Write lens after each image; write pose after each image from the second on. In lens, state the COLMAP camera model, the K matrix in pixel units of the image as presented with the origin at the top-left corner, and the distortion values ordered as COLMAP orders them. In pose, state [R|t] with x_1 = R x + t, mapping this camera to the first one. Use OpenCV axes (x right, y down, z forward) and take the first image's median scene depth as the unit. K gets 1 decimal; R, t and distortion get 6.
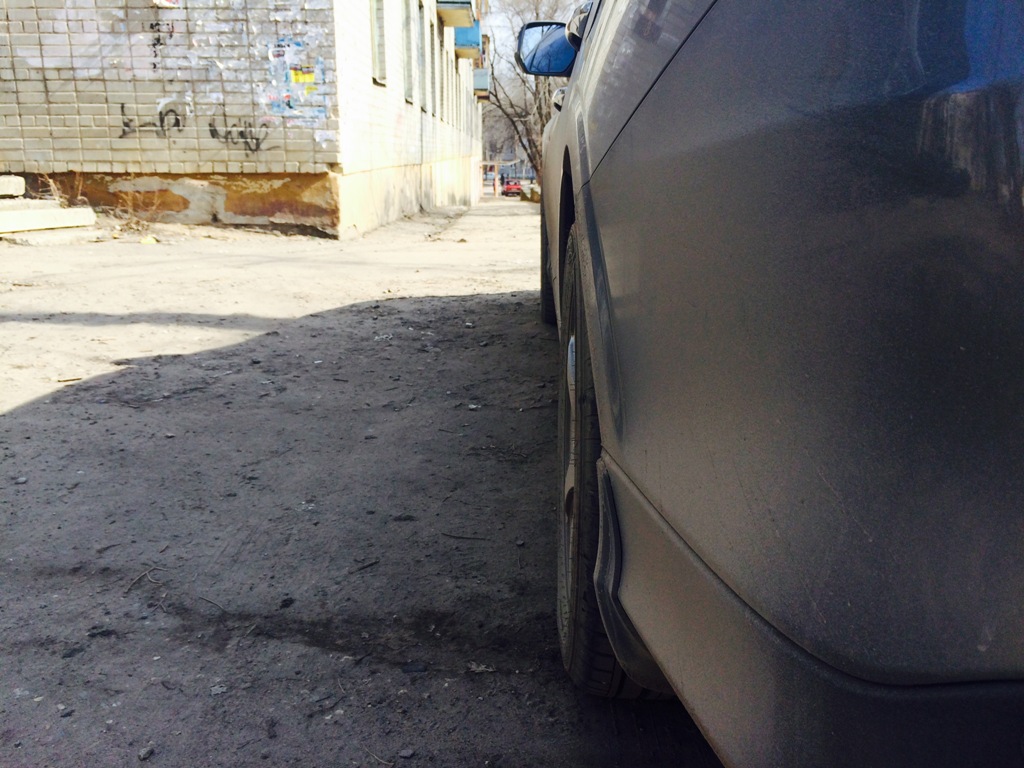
lens RADIAL K [[870.1, 0, 512.0], [0, 870.1, 384.0], [0, 0, 1]] dist [0.077902, -0.120831]
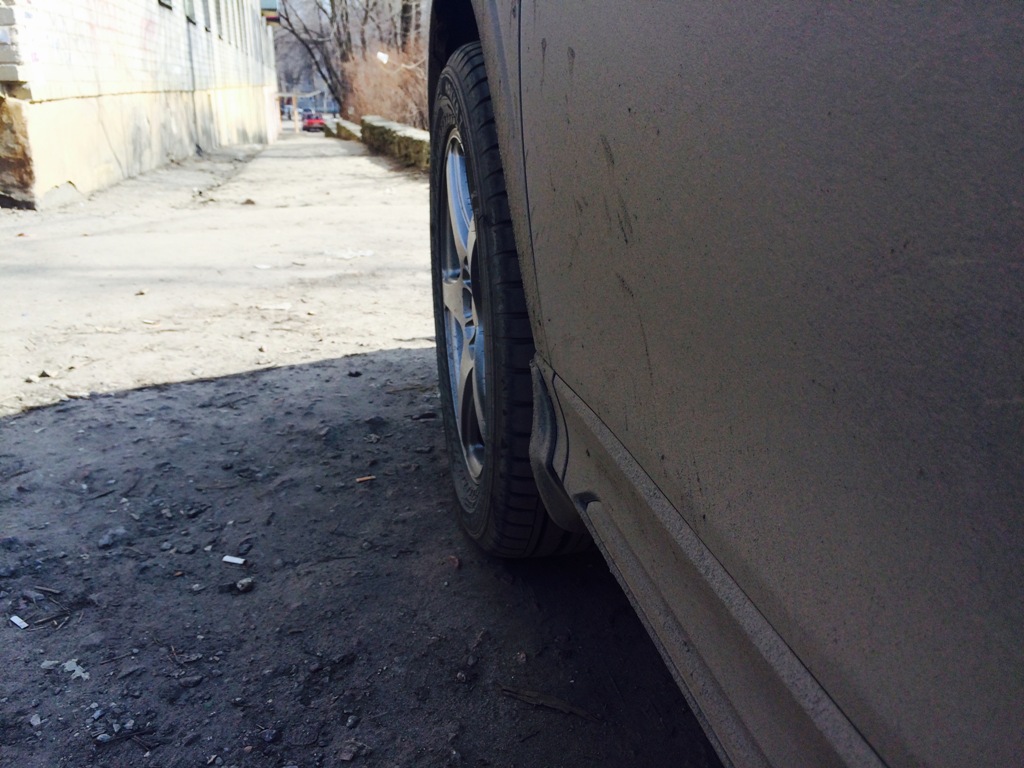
lens RADIAL K [[870.1, 0, 512.0], [0, 870.1, 384.0], [0, 0, 1]] dist [0.077902, -0.120831]
pose [[0.977142, -0.068940, 0.201097, -0.002331], [0.054798, 0.995671, 0.075071, -0.032385], [-0.205402, -0.062335, 0.976691, 0.146164]]
